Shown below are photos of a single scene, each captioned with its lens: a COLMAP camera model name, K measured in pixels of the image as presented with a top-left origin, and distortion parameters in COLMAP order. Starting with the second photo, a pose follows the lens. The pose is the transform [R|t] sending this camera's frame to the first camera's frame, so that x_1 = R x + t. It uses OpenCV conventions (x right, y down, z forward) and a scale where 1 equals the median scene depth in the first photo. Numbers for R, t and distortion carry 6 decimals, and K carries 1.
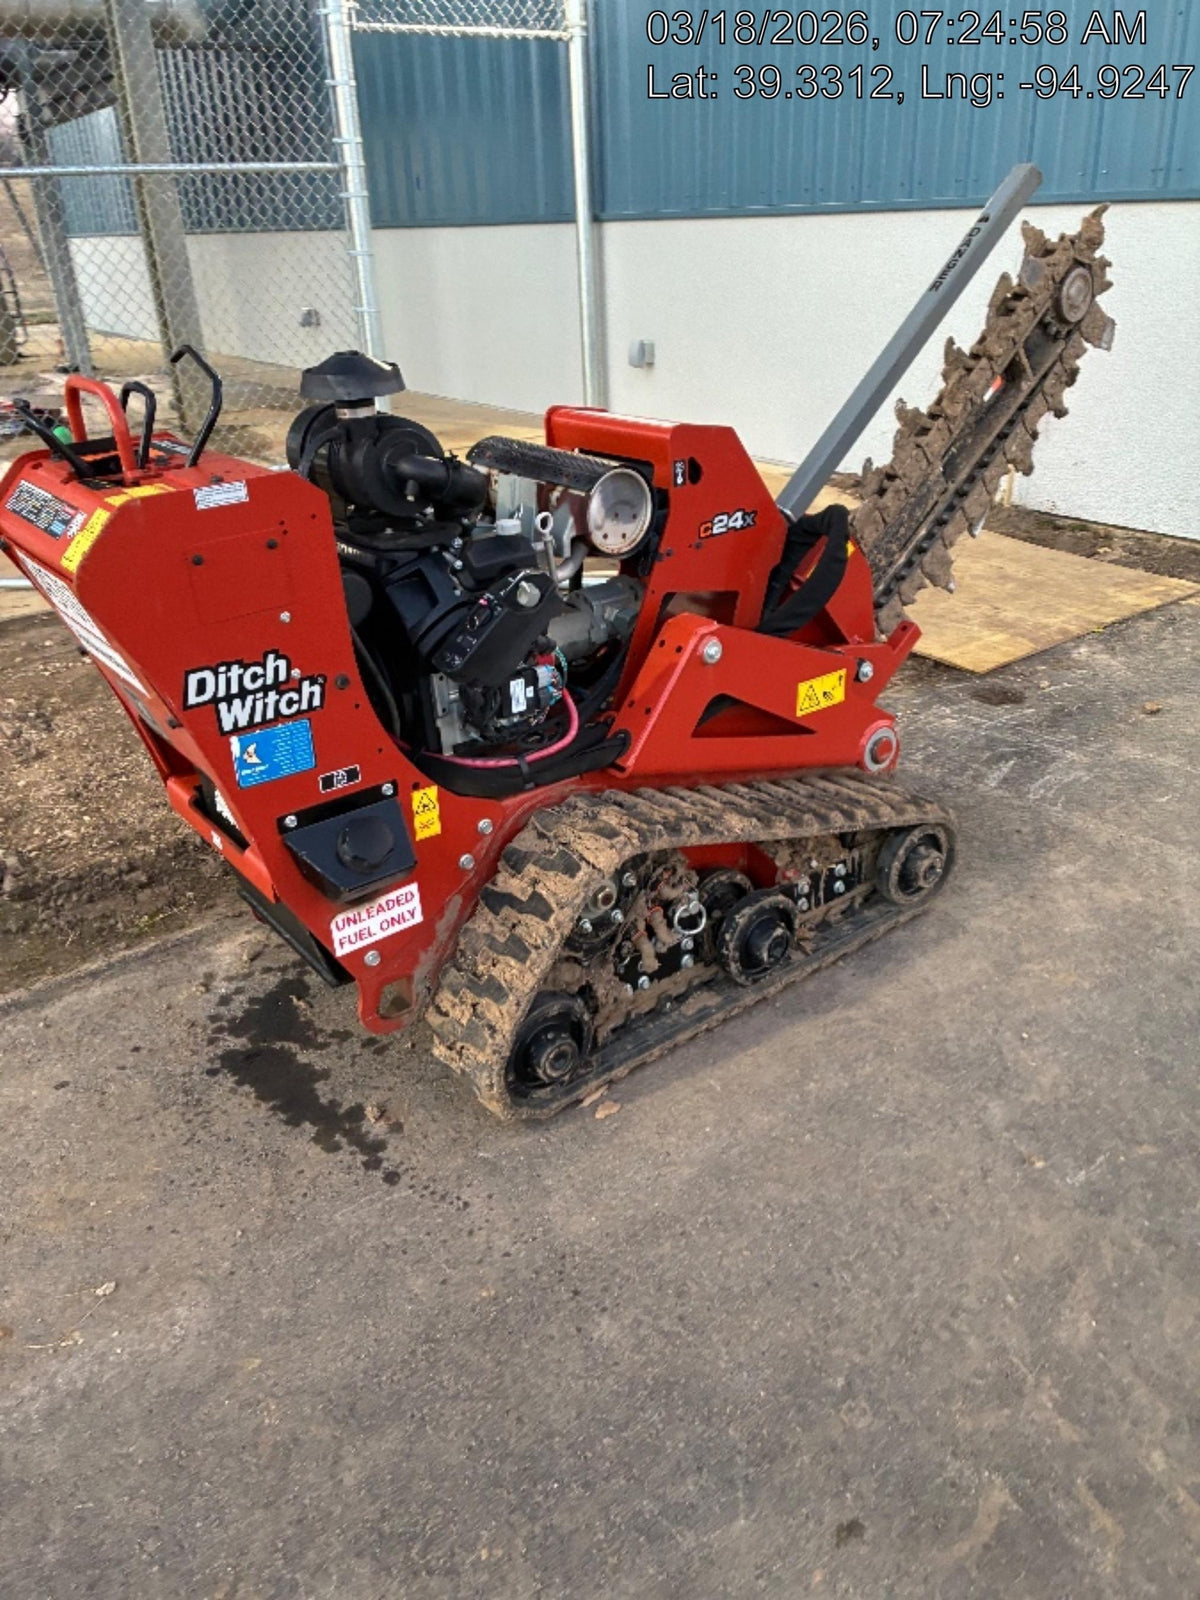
lens RADIAL K [[1197.9, 0, 632.6], [0, 1197.9, 816.7], [0, 0, 1]] dist [0.056800, -0.069831]
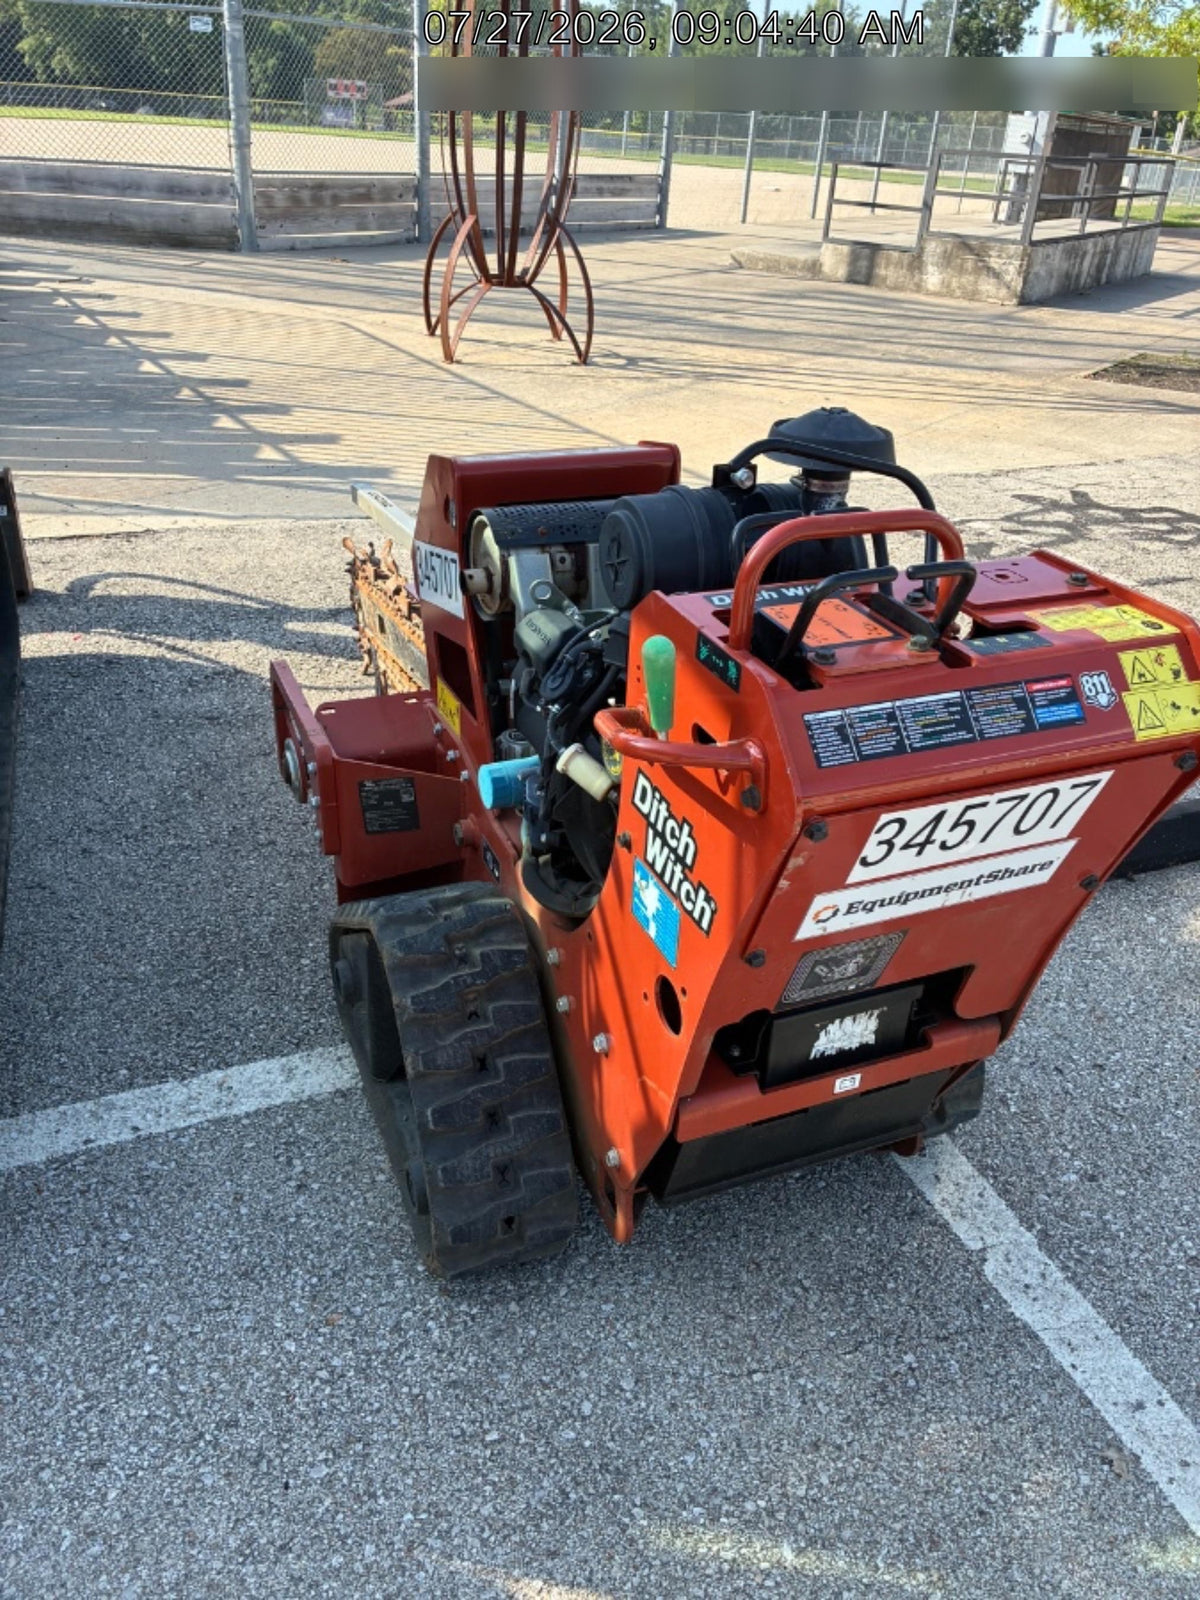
lens RADIAL K [[1197.9, 0, 587.1], [0, 1197.9, 765.9], [0, 0, 1]] dist [0.056800, -0.069831]
pose [[0.269694, -0.402072, 0.874988, -0.986962], [0.389323, 0.876608, 0.282817, -0.434827], [-0.880734, 0.264379, 0.392952, 0.827722]]
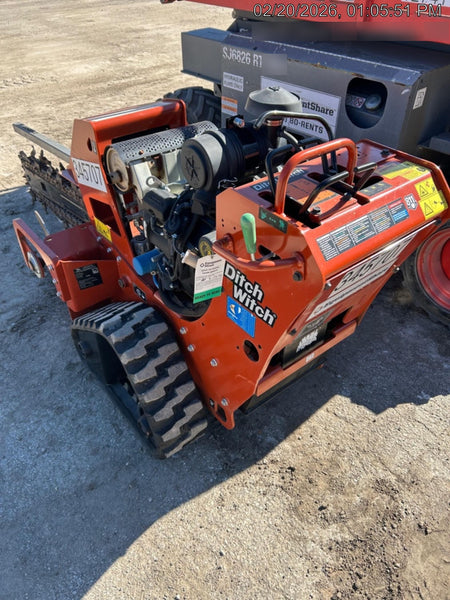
lens RADIAL K [[449.2, 0, 217.9], [0, 449.2, 307.3], [0, 0, 1]] dist [0.056800, -0.069831]
pose [[-0.007485, -0.615882, 0.787803, -0.900561], [0.453460, 0.700074, 0.551607, -0.526230], [-0.891245, 0.361366, 0.274038, 0.935663]]
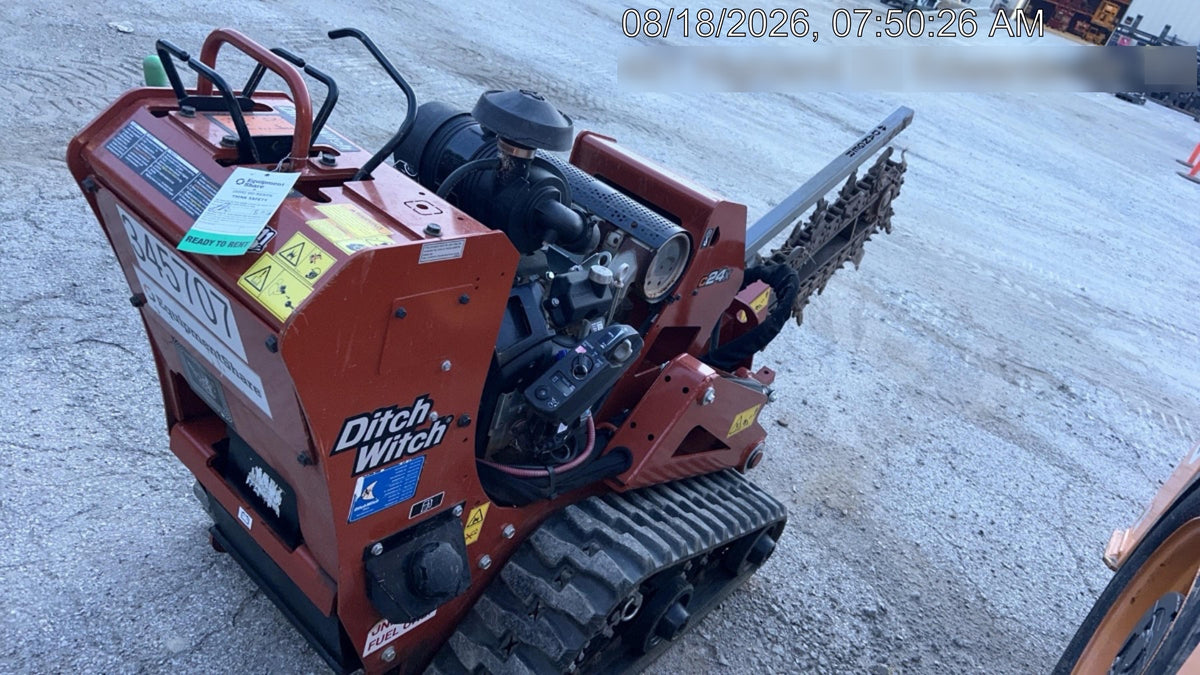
lens RADIAL K [[853.9, 0, 598.8], [0, 853.9, 347.3], [0, 0, 1]] dist [0.043690, -0.036422]
pose [[0.918171, 0.191257, 0.346963, -0.361543], [-0.206182, 0.978494, 0.006245, -0.182041], [-0.338306, -0.077272, 0.937858, 0.277684]]
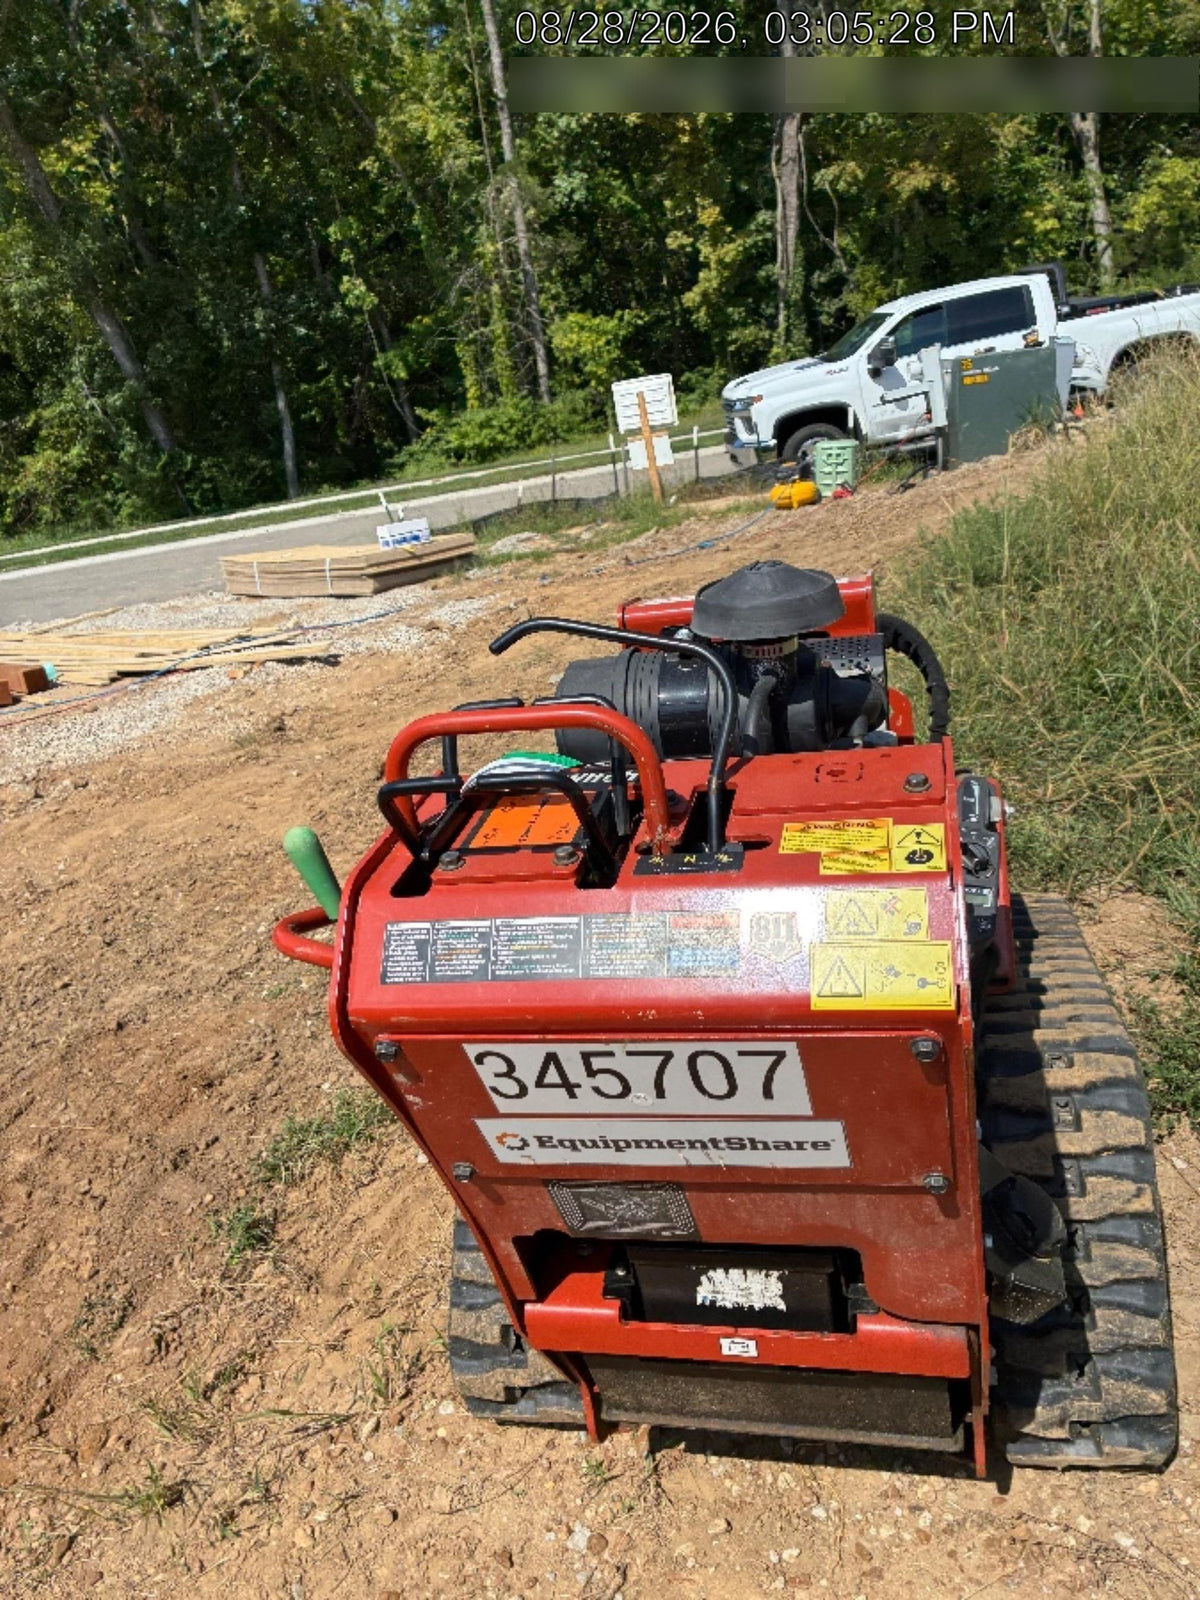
lens RADIAL K [[1197.9, 0, 624.3], [0, 1197.9, 819.0], [0, 0, 1]] dist [0.056800, -0.069831]
pose [[0.764628, -0.333229, 0.551636, -0.666838], [0.395141, 0.918593, 0.007190, -0.268619], [-0.509124, 0.212476, 0.834054, 0.464768]]
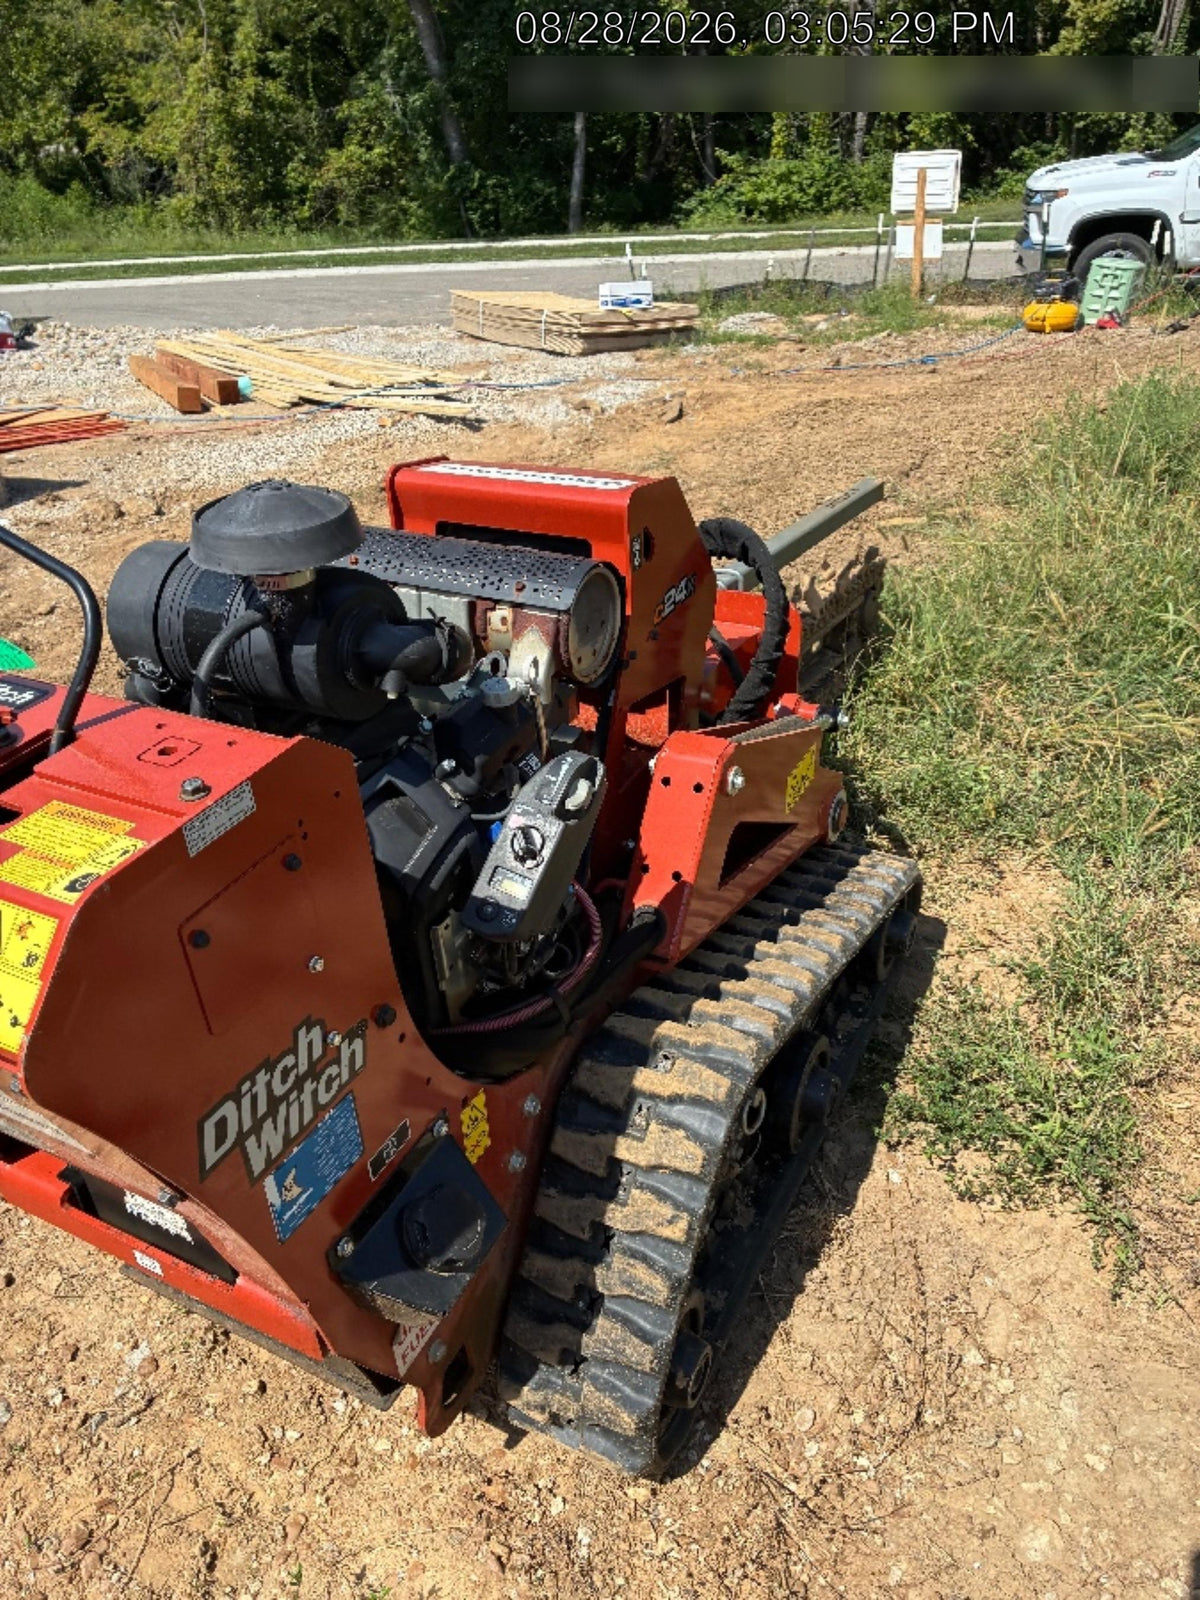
lens RADIAL K [[1197.9, 0, 591.6], [0, 1197.9, 804.4], [0, 0, 1]] dist [0.056800, -0.069831]
pose [[0.913909, -0.223556, 0.338812, -0.302821], [0.199226, 0.974263, 0.105451, -0.242593], [-0.353666, -0.028872, 0.934926, 0.341843]]
